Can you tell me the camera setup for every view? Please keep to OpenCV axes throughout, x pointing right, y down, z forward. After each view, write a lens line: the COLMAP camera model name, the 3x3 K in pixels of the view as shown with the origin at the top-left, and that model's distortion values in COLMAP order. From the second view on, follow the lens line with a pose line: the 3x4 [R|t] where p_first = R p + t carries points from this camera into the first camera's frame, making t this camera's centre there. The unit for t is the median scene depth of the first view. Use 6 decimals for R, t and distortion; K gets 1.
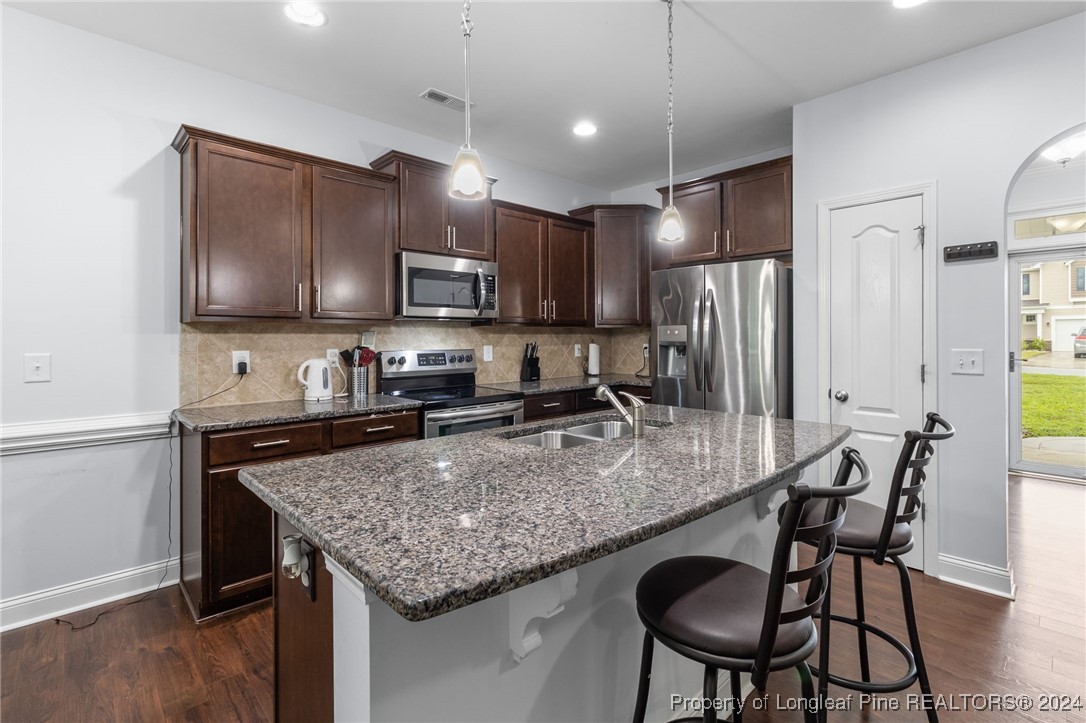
lens RADIAL K [[497.3, 0, 528.4], [0, 497.3, 338.3], [0, 0, 1]] dist [0.003790, 0.000008]
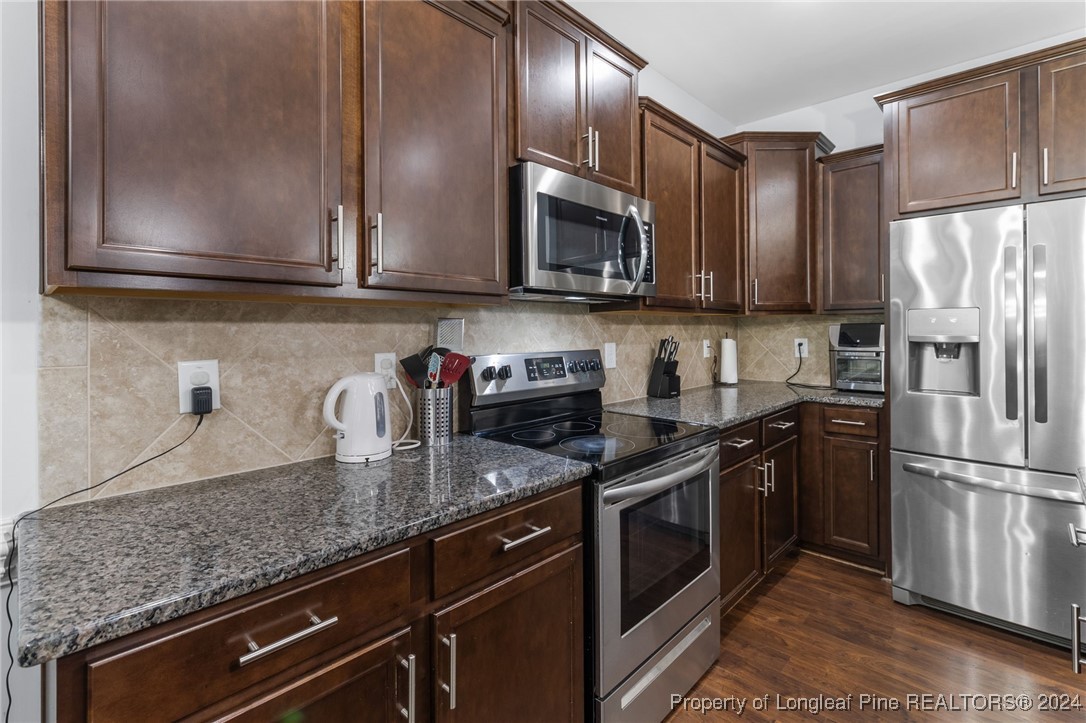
lens RADIAL K [[497.3, 0, 531.0], [0, 497.3, 333.0], [0, 0, 1]] dist [0.003790, 0.000008]
pose [[0.998026, -0.002027, 0.062763, -0.294322], [0.001765, 0.999989, 0.004237, -0.001126], [-0.062771, -0.004118, 0.998019, 0.512650]]
